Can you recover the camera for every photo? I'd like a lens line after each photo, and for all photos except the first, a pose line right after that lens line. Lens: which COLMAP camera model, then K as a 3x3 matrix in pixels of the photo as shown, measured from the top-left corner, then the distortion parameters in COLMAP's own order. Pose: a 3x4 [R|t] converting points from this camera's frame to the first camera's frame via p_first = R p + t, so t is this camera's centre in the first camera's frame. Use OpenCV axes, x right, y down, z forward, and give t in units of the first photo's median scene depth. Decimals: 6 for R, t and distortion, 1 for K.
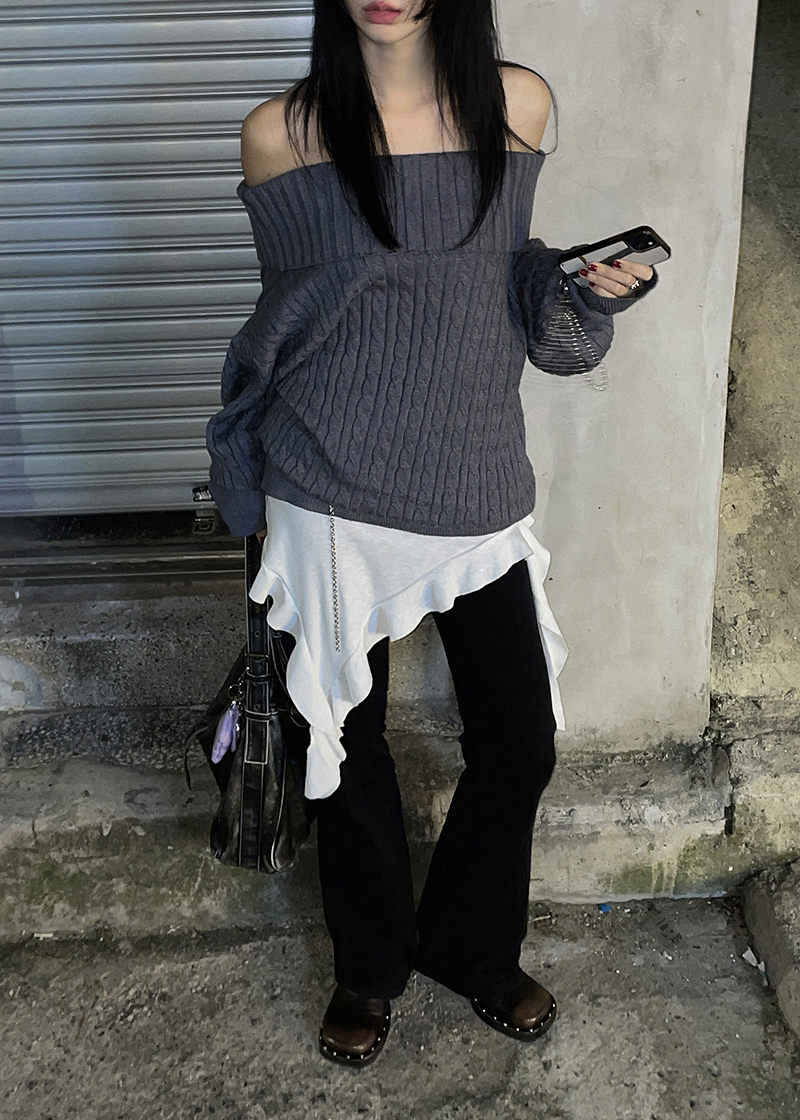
lens RADIAL K [[1470.6, 0, 398.6], [0, 1470.6, 559.7], [0, 0, 1]] dist [0.021999, 0.000000]
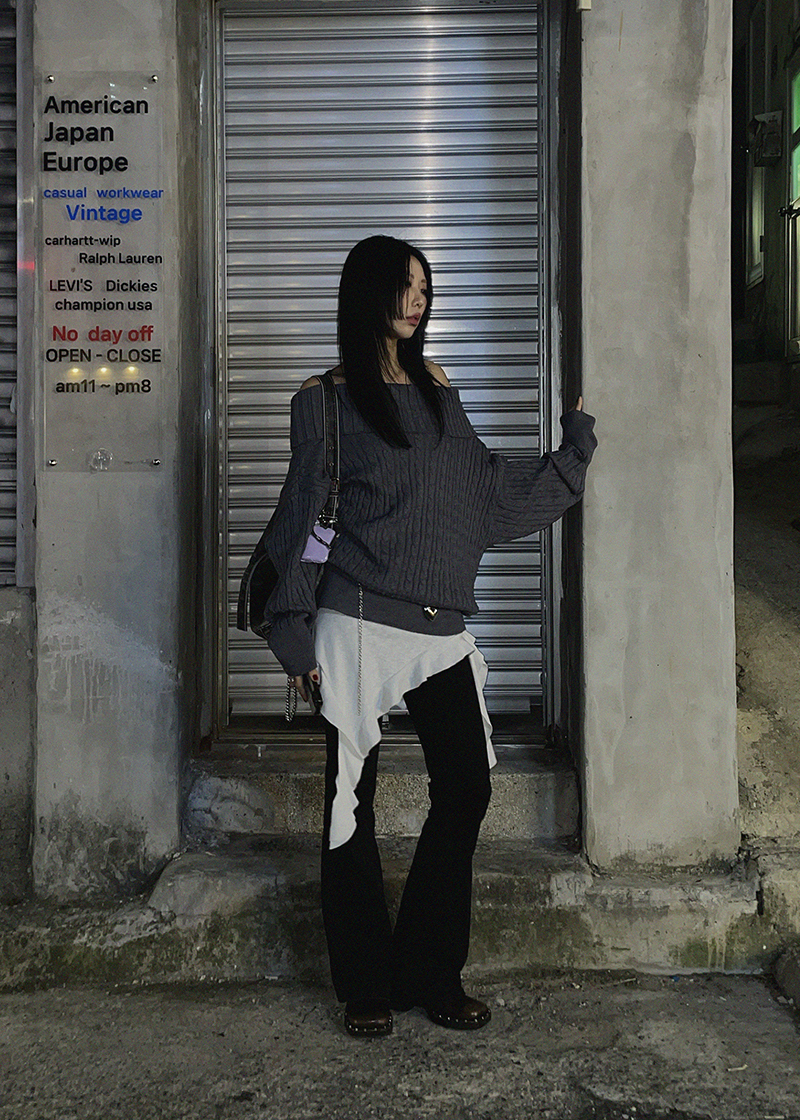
lens RADIAL K [[1401.1, 0, 400.3], [0, 1401.1, 560.0], [0, 0, 1]] dist [-0.019126, 0.000000]
pose [[0.999630, 0.011922, -0.024446, -0.090844], [-0.020893, 0.912029, -0.409594, 0.428783], [0.017412, 0.409953, 0.911940, -0.359948]]
